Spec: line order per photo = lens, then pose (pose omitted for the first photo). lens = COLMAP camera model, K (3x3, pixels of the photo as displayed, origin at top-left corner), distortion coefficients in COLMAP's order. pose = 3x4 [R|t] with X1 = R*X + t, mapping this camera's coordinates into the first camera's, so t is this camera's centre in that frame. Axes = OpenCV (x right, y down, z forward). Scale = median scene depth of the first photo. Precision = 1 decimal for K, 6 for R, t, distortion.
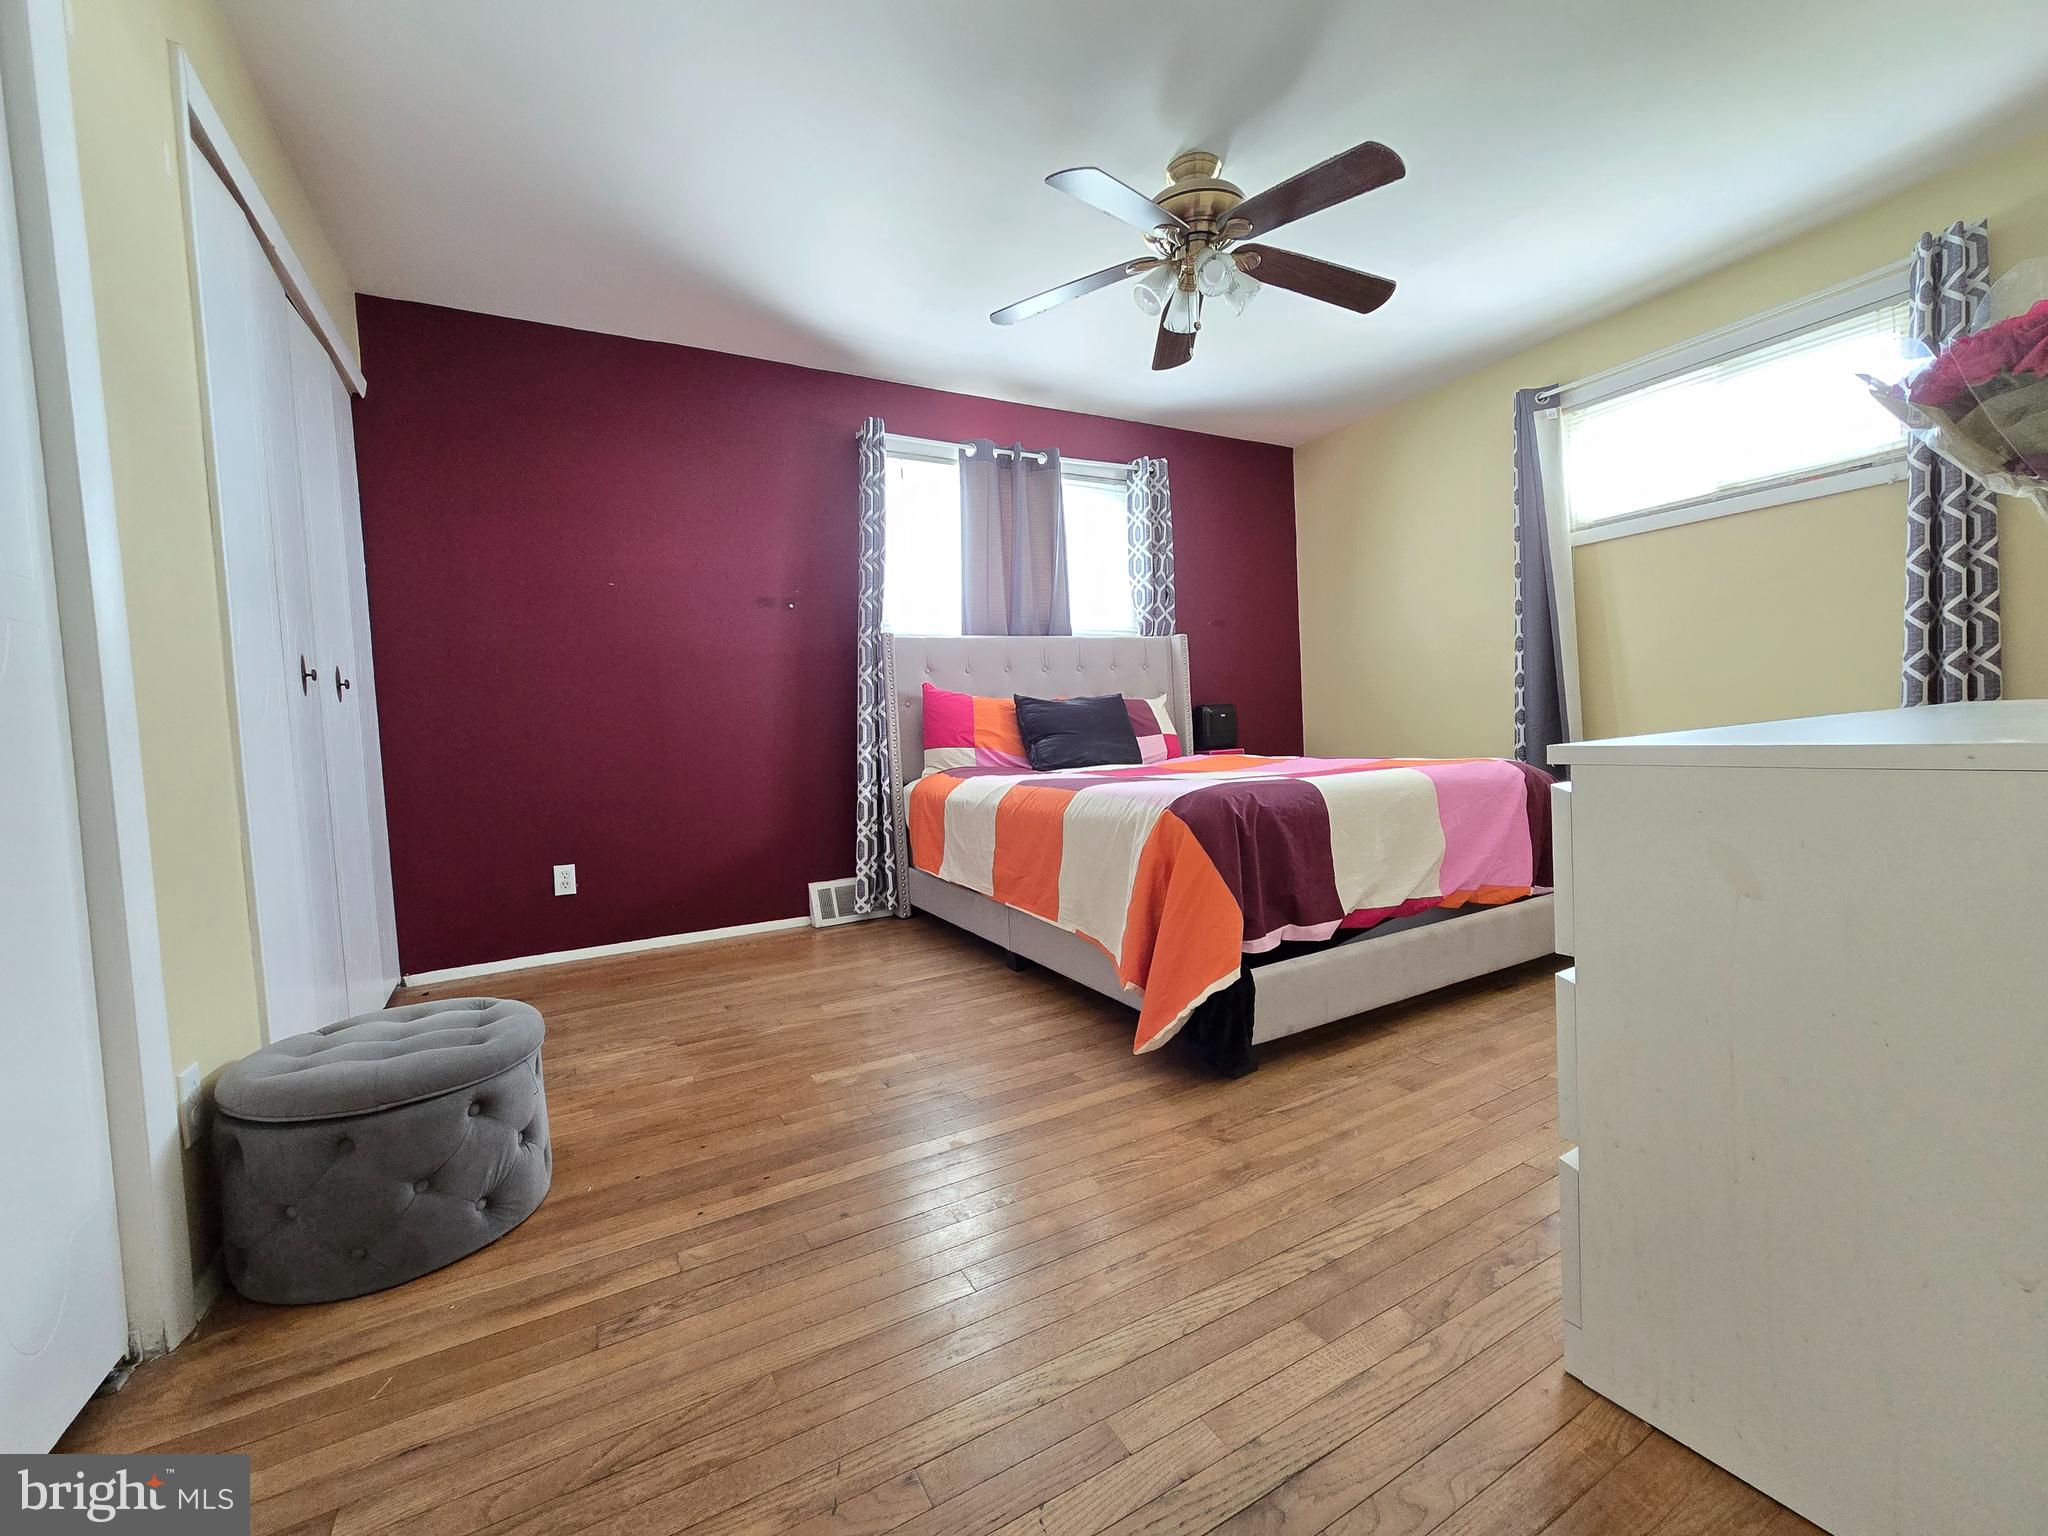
lens RADIAL K [[832.5, 0, 1025.1], [0, 832.5, 773.3], [0, 0, 1]] dist [-0.006611, 0.001730]
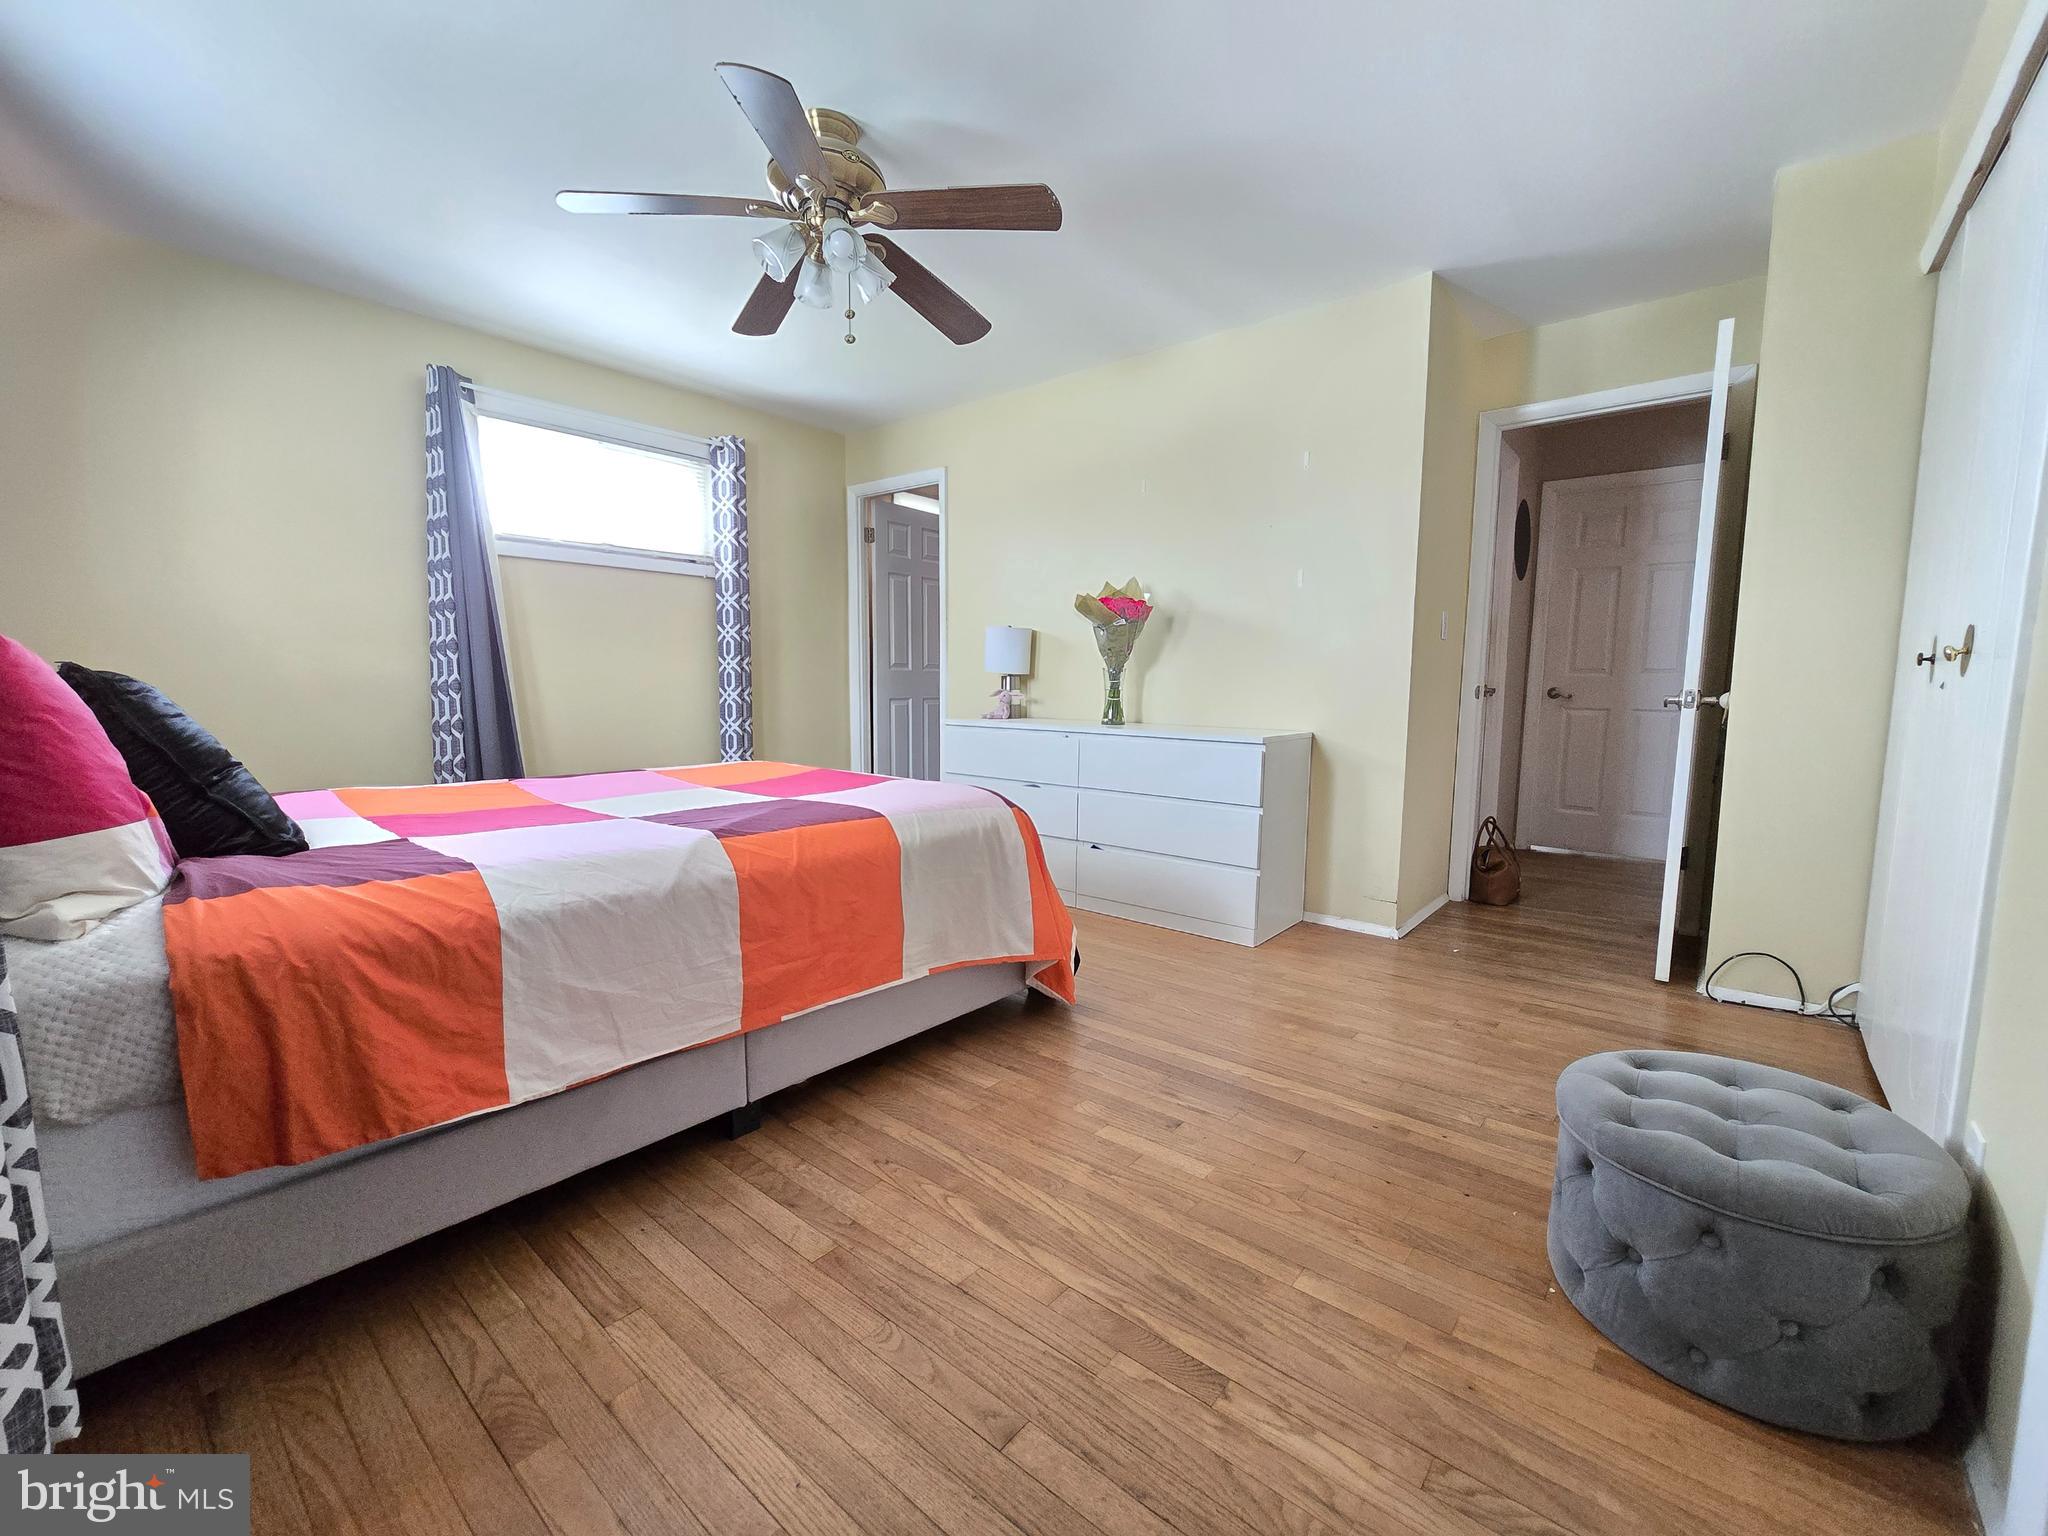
lens RADIAL K [[832.5, 0, 1024.6], [0, 832.5, 776.5], [0, 0, 1]] dist [-0.006611, 0.001730]
pose [[-0.353612, -0.058669, 0.933550, -0.733415], [0.063546, 0.994219, 0.086552, -0.079165], [-0.933231, 0.089929, -0.347840, 1.119568]]
